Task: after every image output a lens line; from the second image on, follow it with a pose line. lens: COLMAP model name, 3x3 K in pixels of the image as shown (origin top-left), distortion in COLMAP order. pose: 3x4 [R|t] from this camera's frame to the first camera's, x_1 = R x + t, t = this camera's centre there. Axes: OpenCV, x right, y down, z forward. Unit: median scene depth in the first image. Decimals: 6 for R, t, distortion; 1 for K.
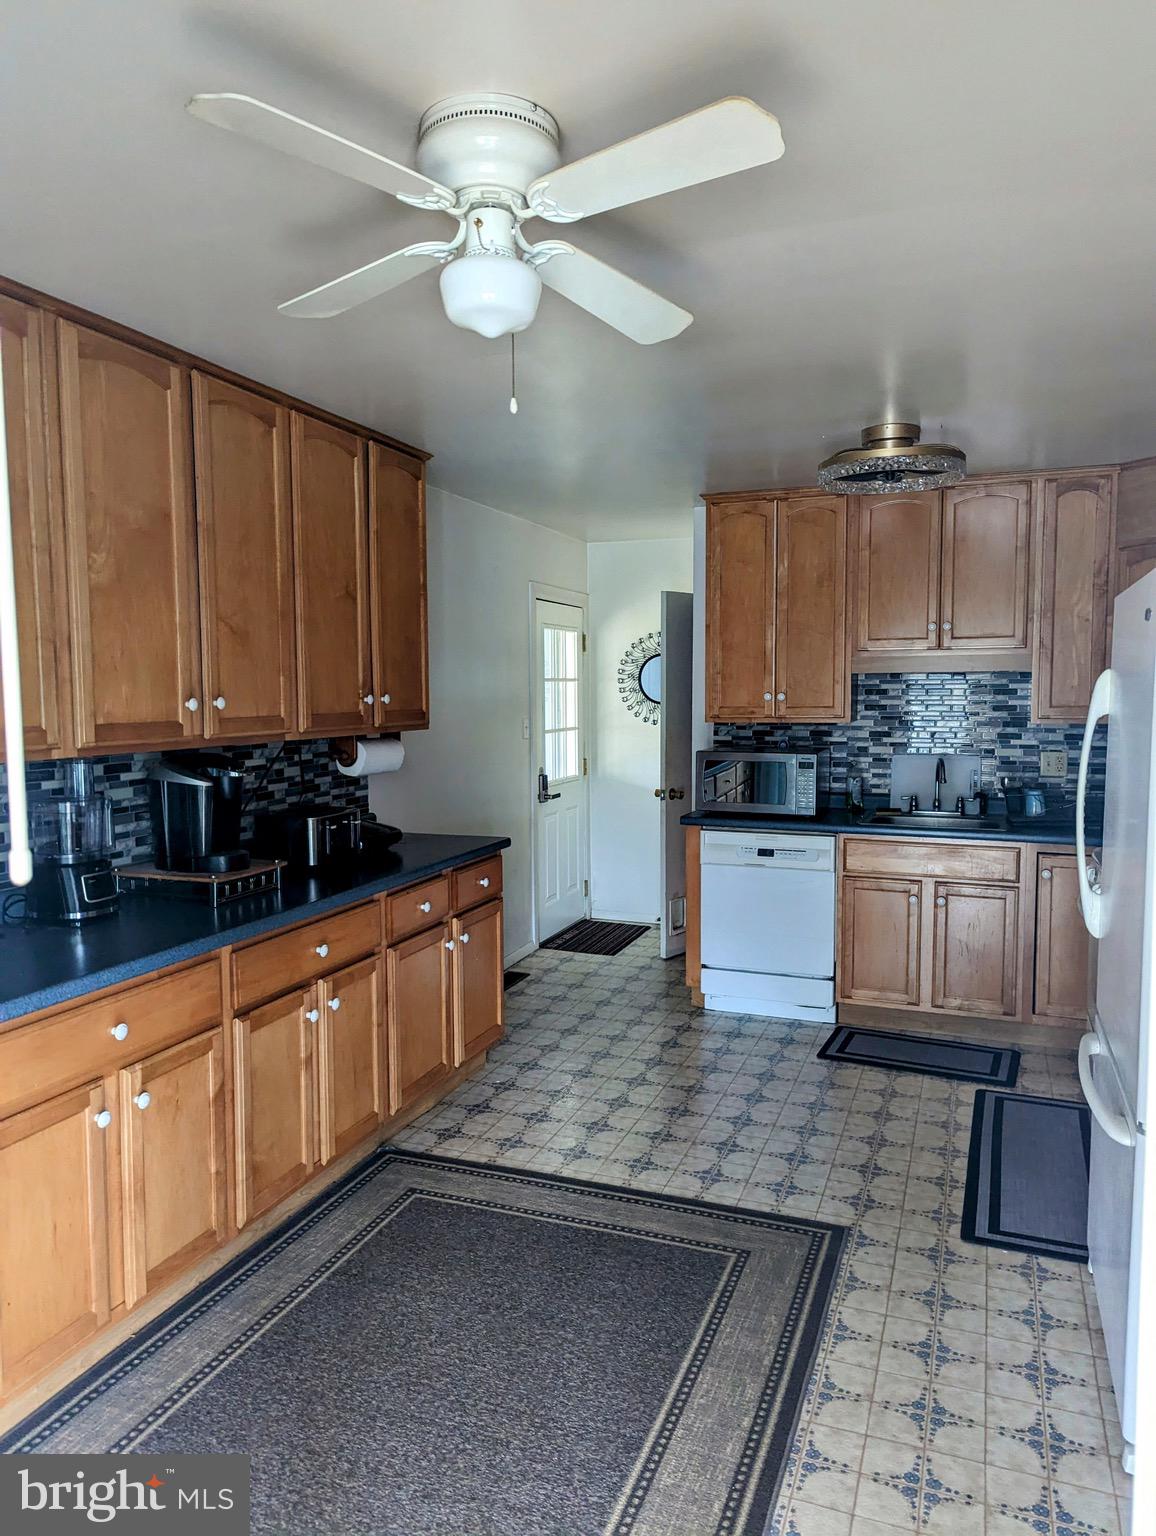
lens RADIAL K [[1091.8, 0, 587.8], [0, 1091.8, 789.2], [0, 0, 1]] dist [0.070235, -0.076863]
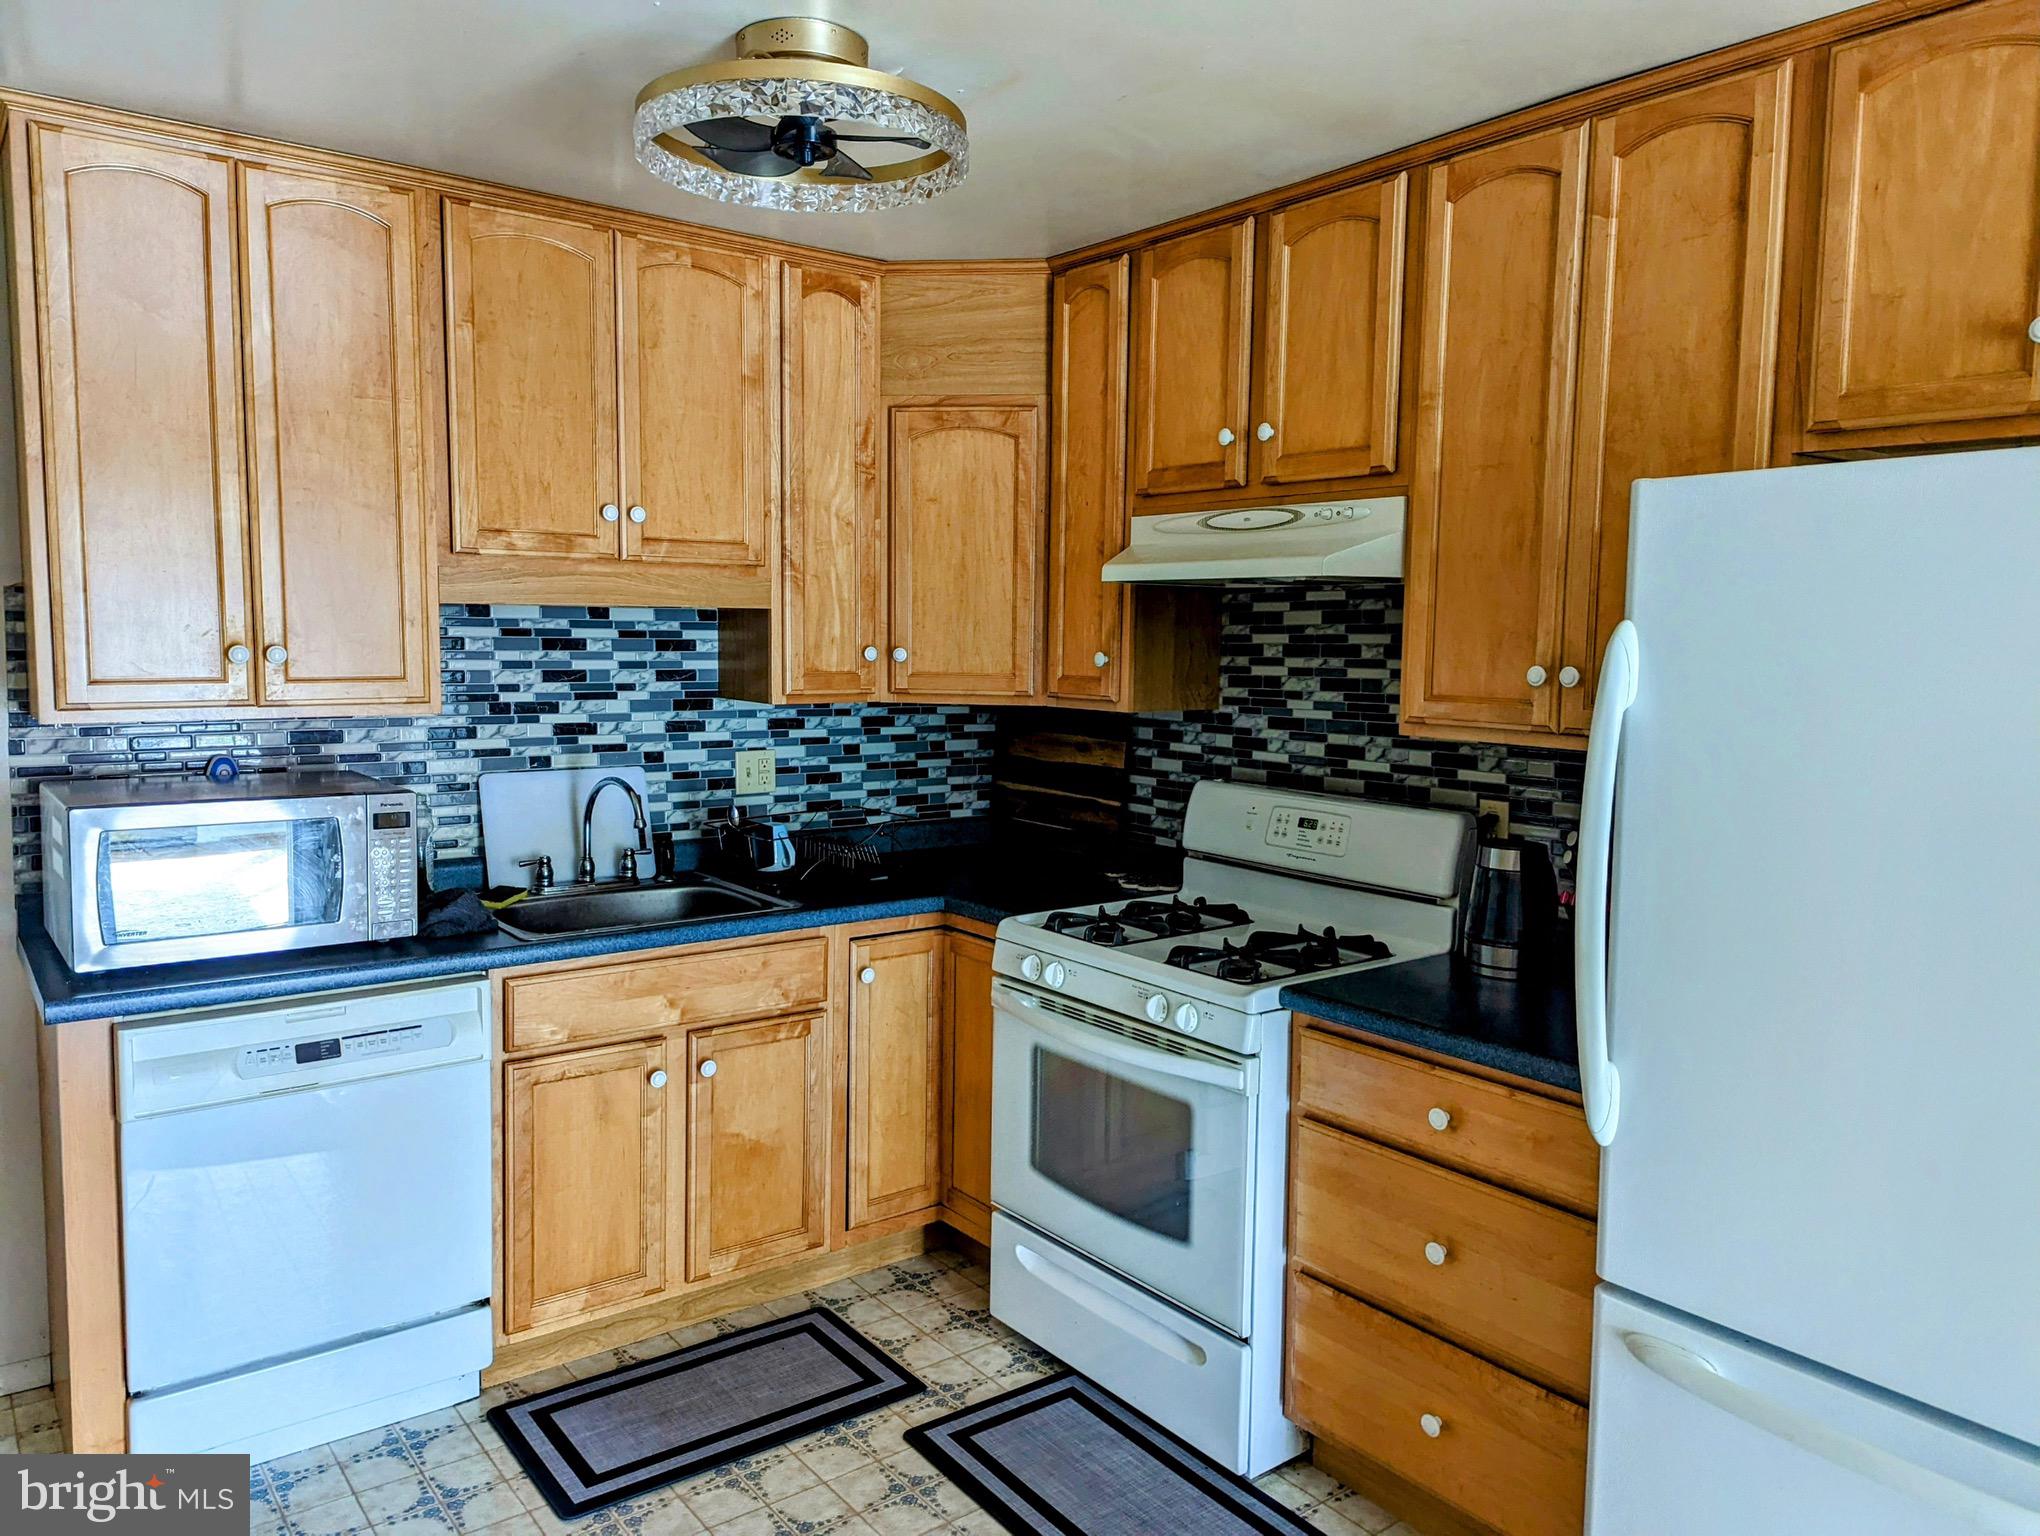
lens RADIAL K [[1450.1, 0, 1069.5], [0, 1450.1, 751.3], [0, 0, 1]] dist [0.070235, -0.076863]
pose [[0.535314, -0.059888, 0.842528, -0.131382], [0.067688, 0.997317, 0.027884, -0.045734], [-0.841937, 0.042102, 0.537931, 0.479200]]
